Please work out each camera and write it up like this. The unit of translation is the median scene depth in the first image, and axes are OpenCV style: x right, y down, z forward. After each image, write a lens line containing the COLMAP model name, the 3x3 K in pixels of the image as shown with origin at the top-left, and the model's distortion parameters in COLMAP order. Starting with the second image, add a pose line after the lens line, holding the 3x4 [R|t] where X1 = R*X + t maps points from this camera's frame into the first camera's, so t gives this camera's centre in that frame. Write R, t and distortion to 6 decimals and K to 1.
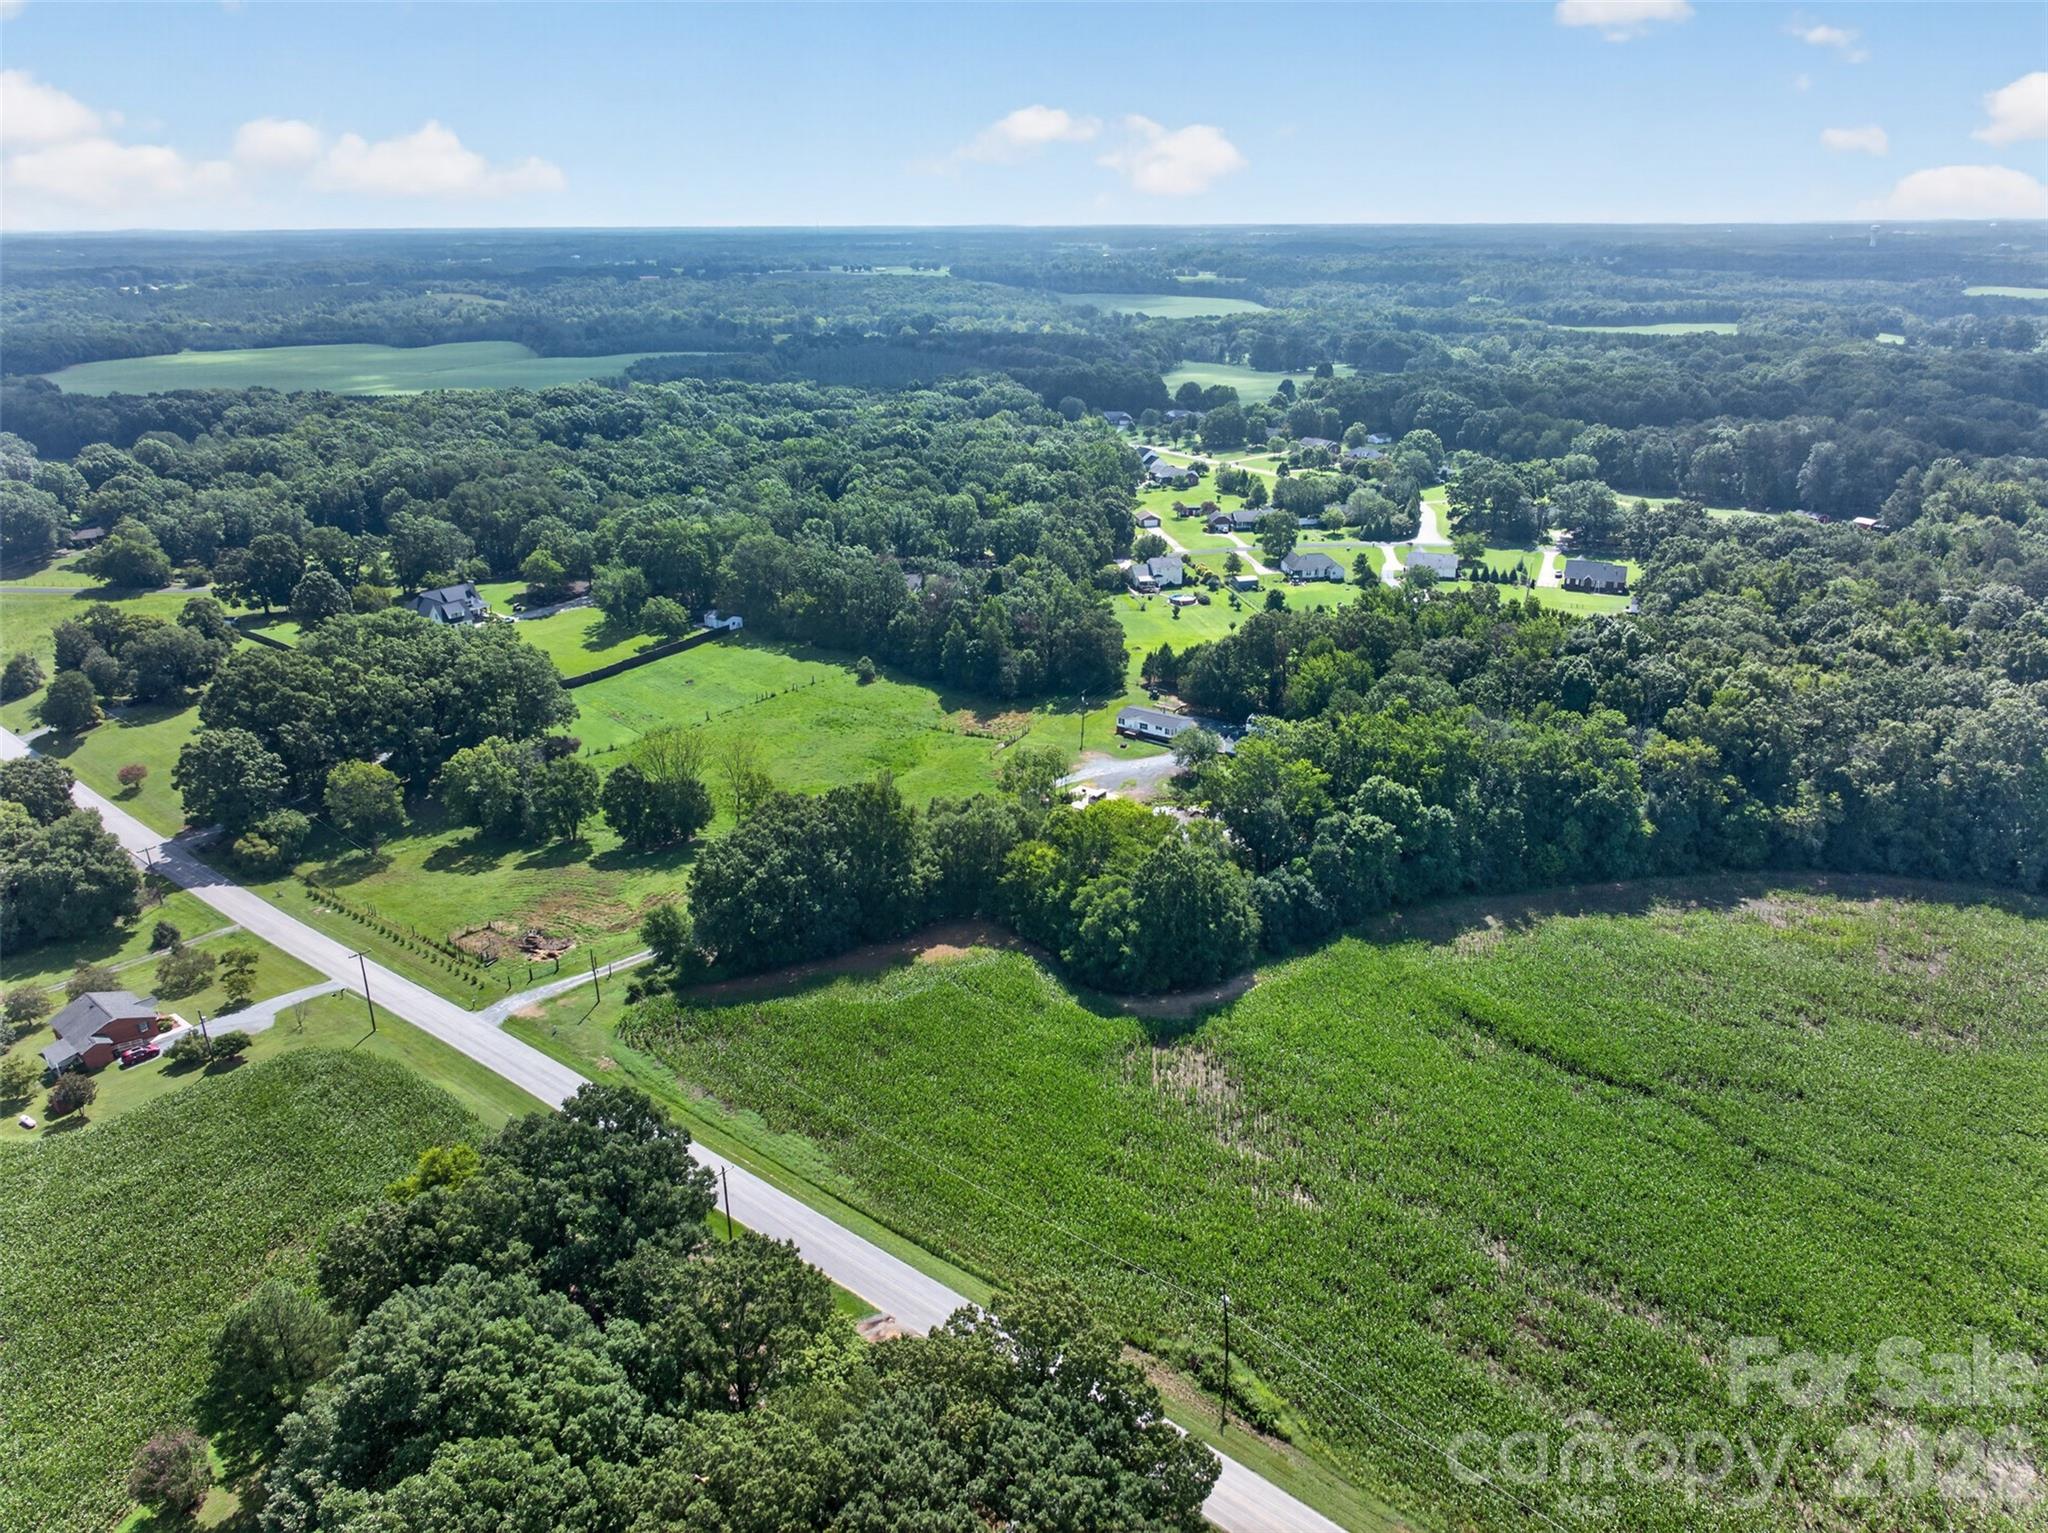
lens RADIAL K [[1387.8, 0, 1025.0], [0, 1387.8, 753.6], [0, 0, 1]] dist [-0.018877, 0.013568]
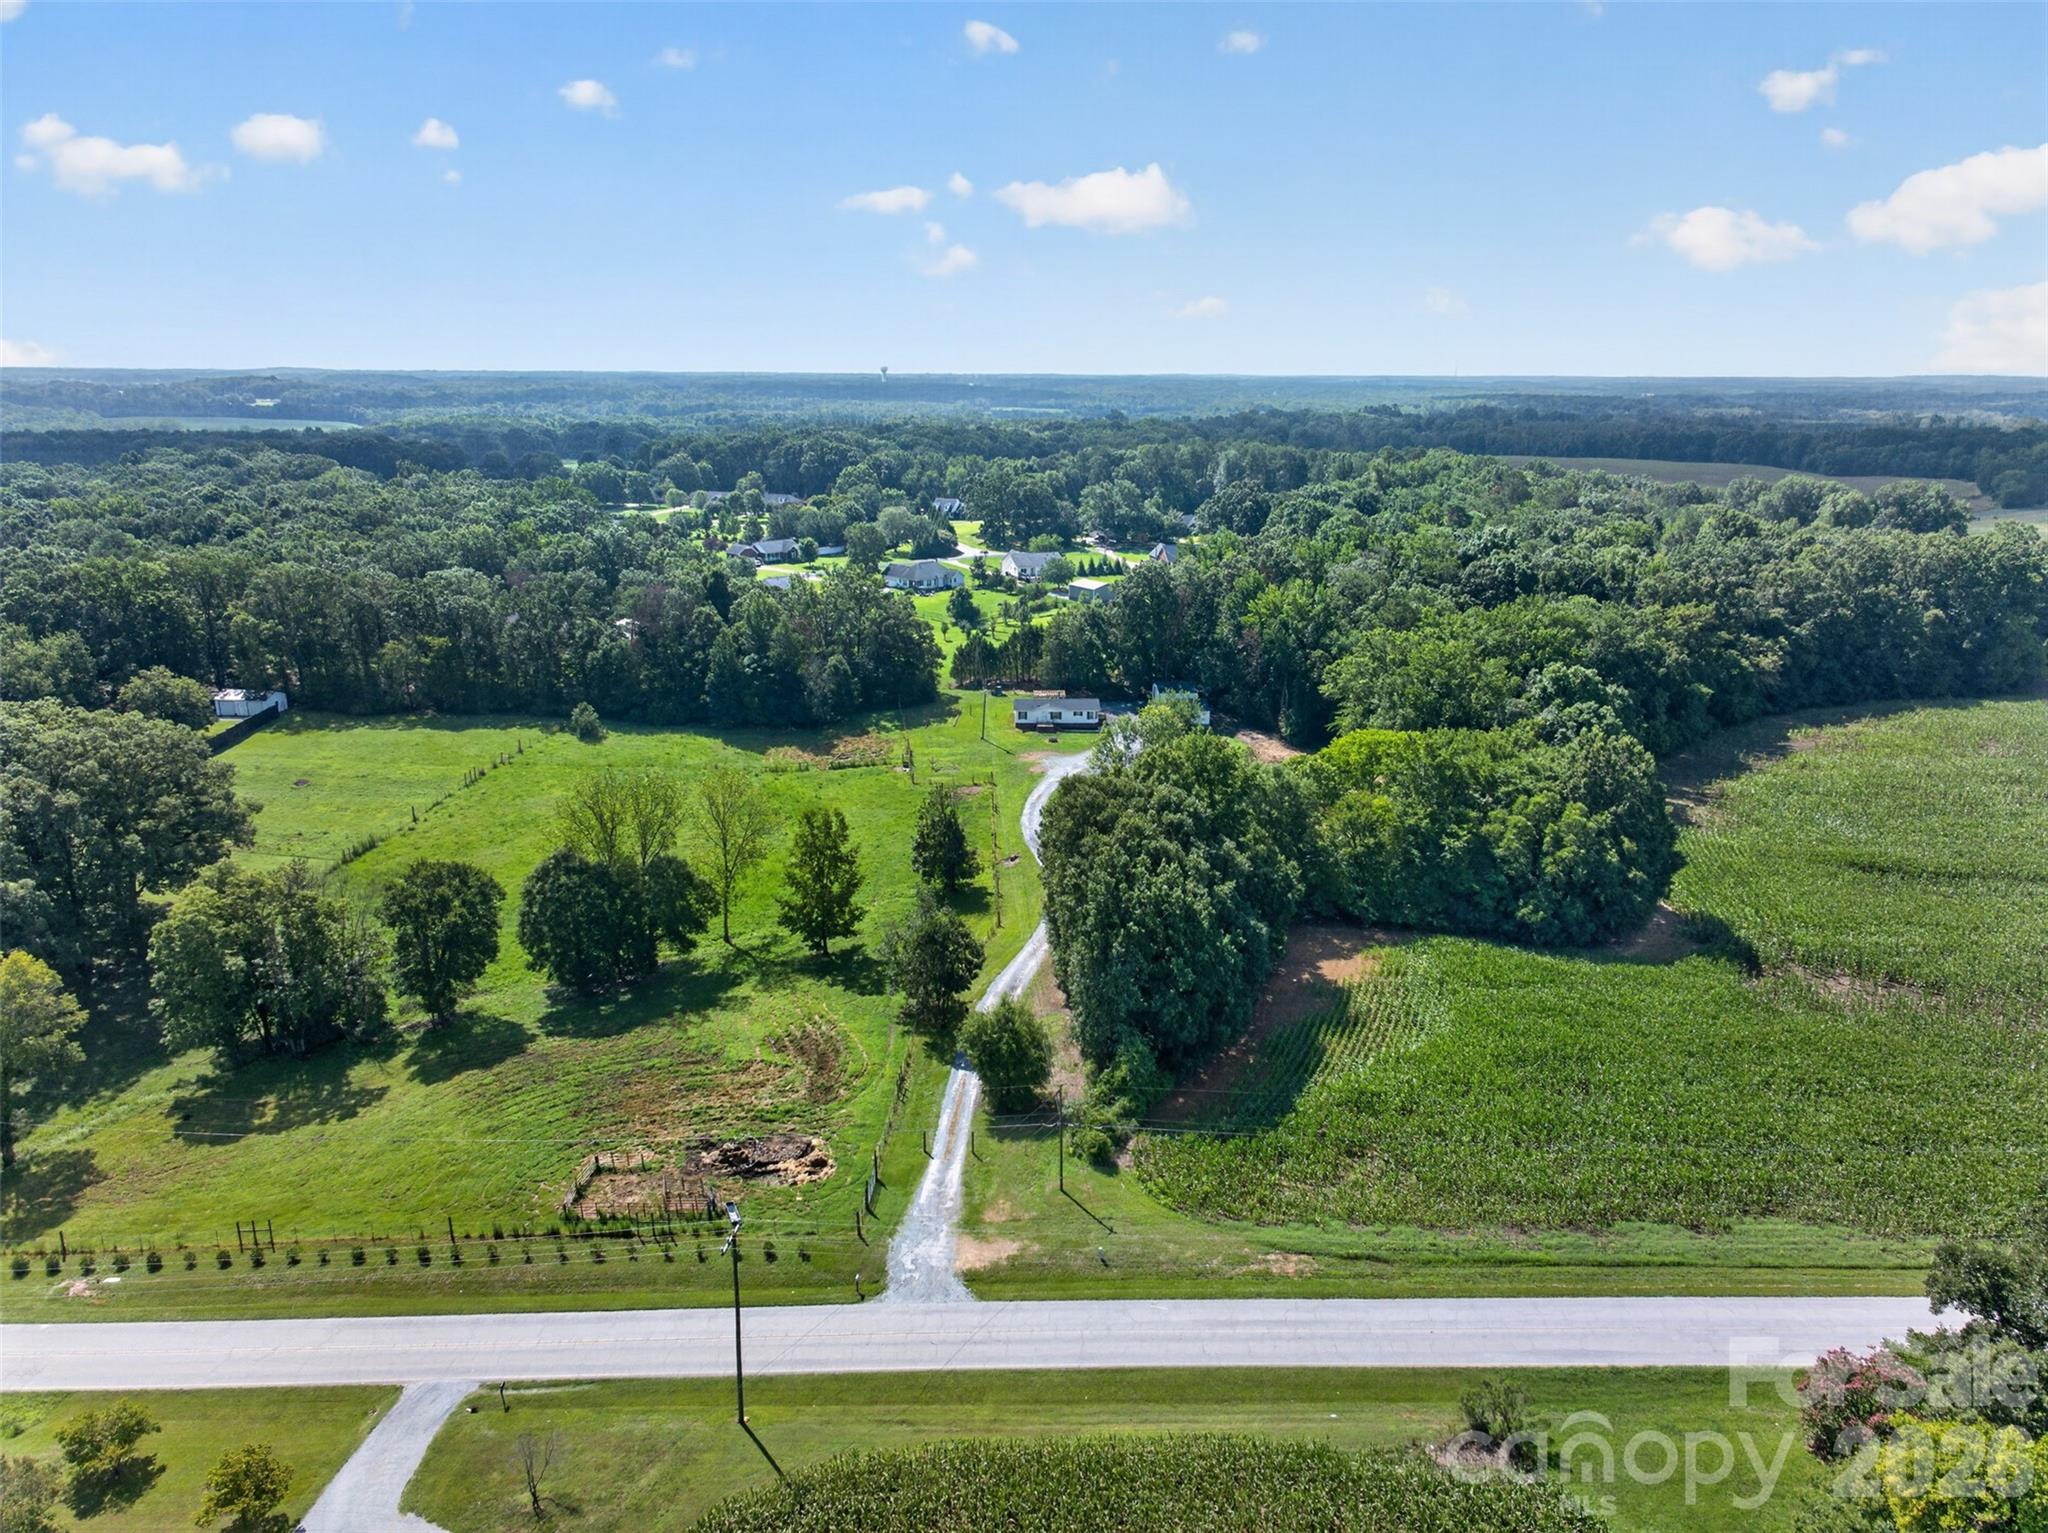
lens RADIAL K [[1387.8, 0, 1024.1], [0, 1387.8, 782.8], [0, 0, 1]] dist [-0.018877, 0.013568]
pose [[0.787779, -0.158061, 0.595333, -0.329884], [0.207032, 0.978231, -0.014236, 0.020217], [-0.580123, 0.134467, 0.803353, 0.318764]]
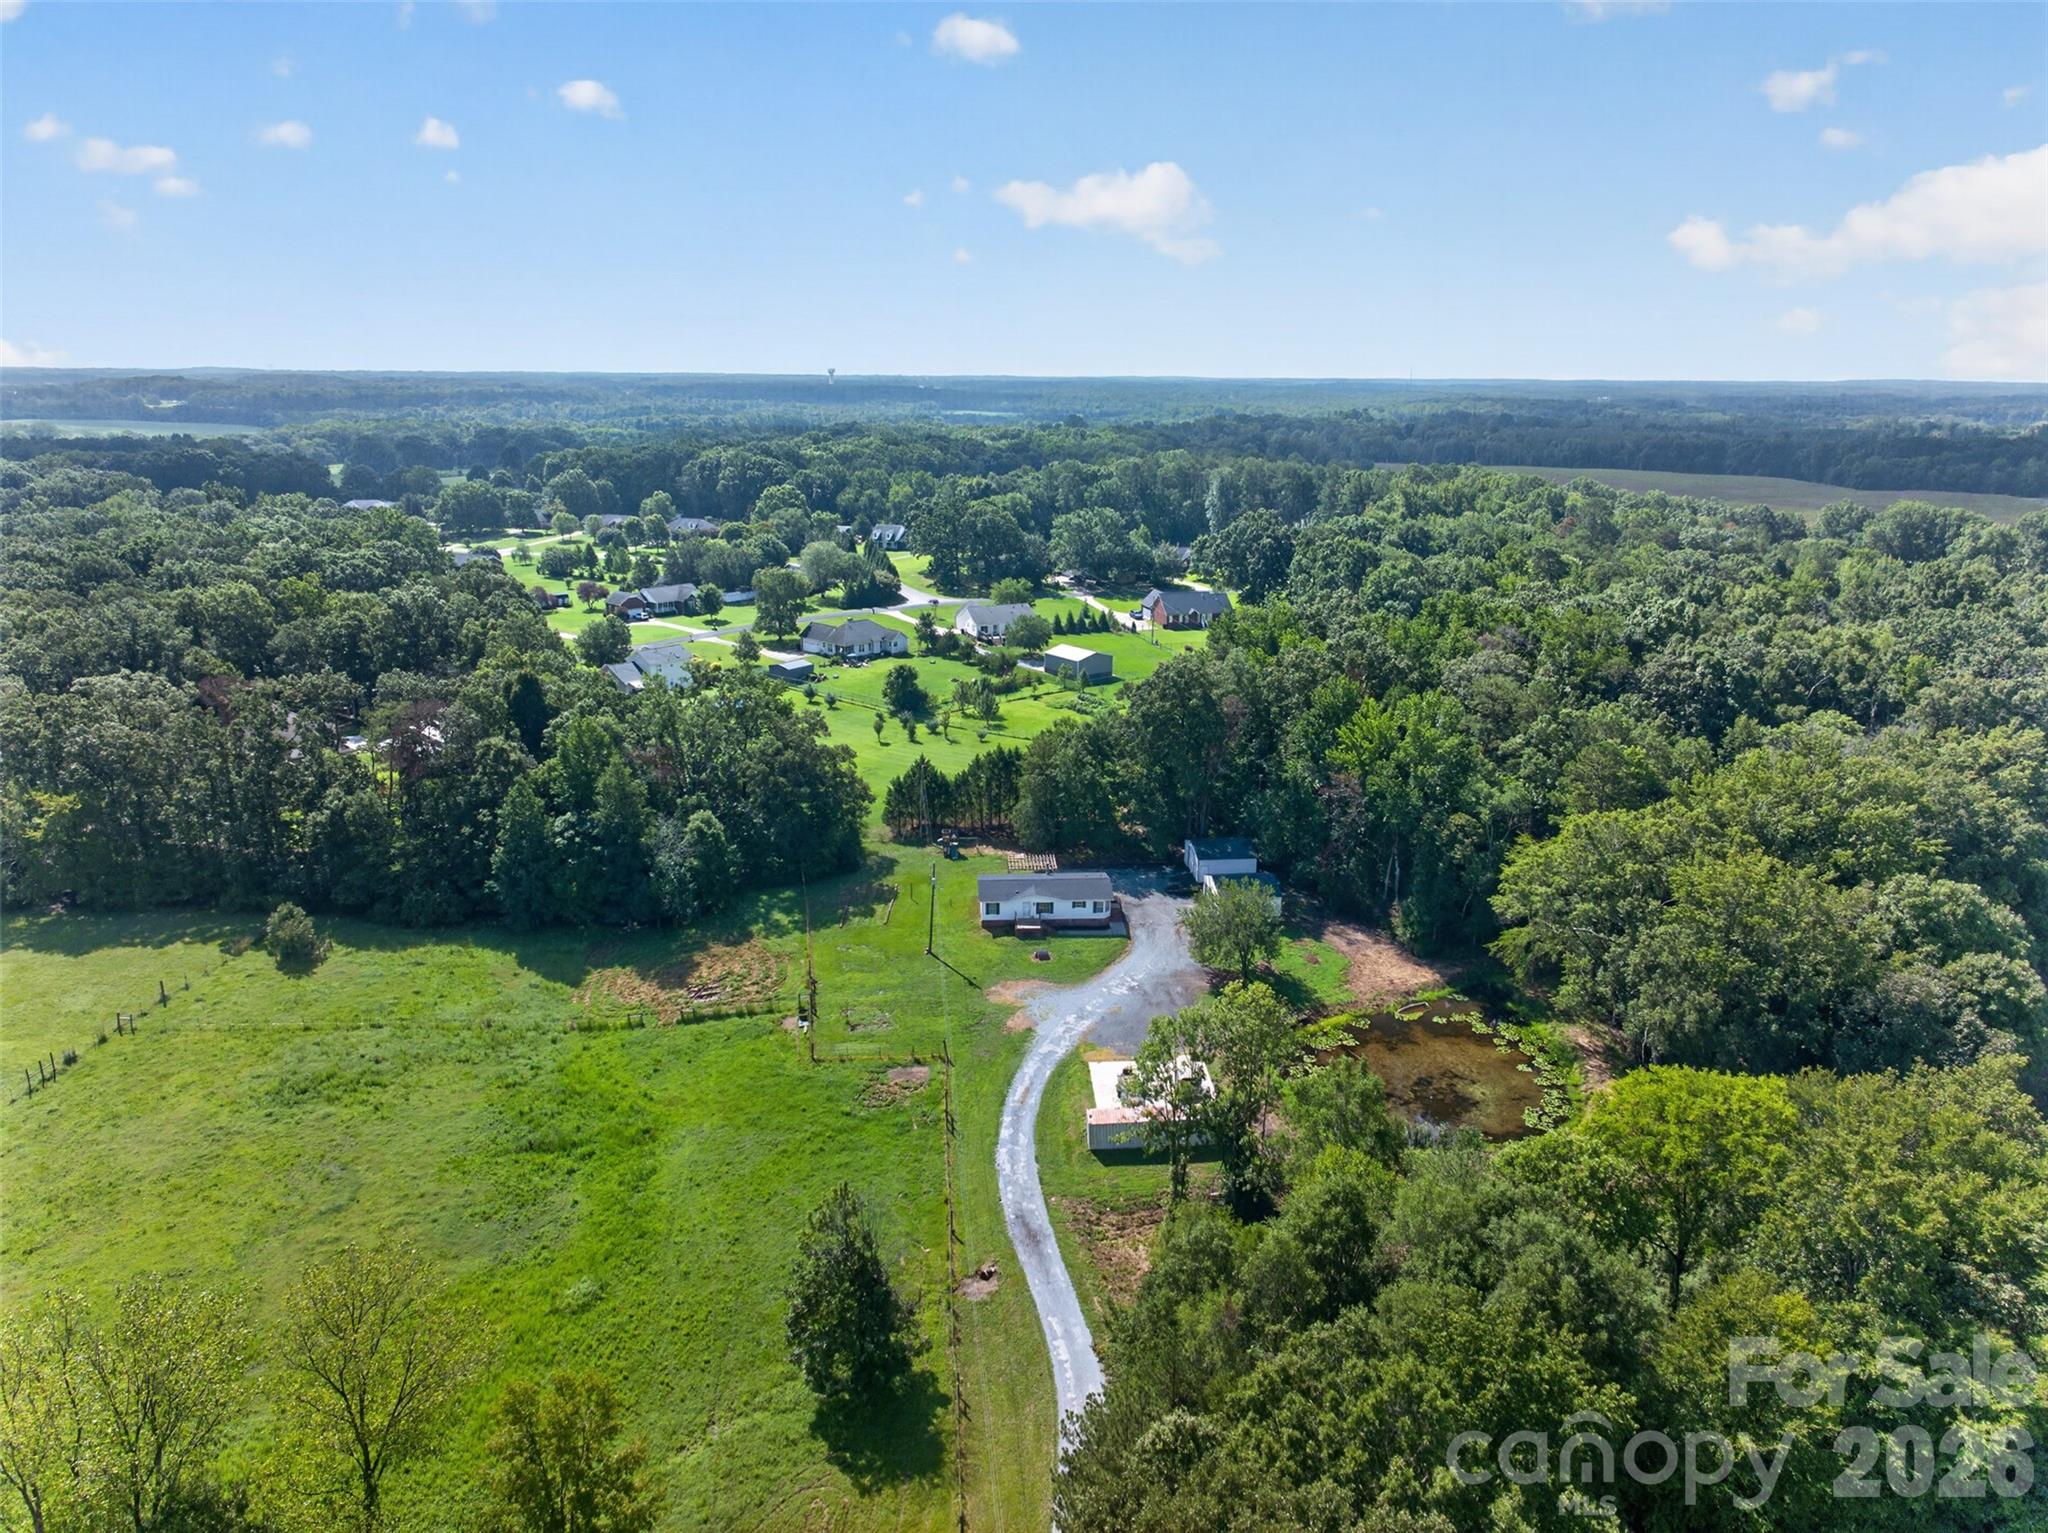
lens RADIAL K [[1387.7, 0, 1025.9], [0, 1387.7, 754.8], [0, 0, 1]] dist [-0.009964, -0.007131]
pose [[0.765174, -0.151224, 0.625811, -0.185473], [0.214852, 0.976279, -0.026785, -0.051346], [-0.606916, 0.154952, 0.779515, 0.497989]]
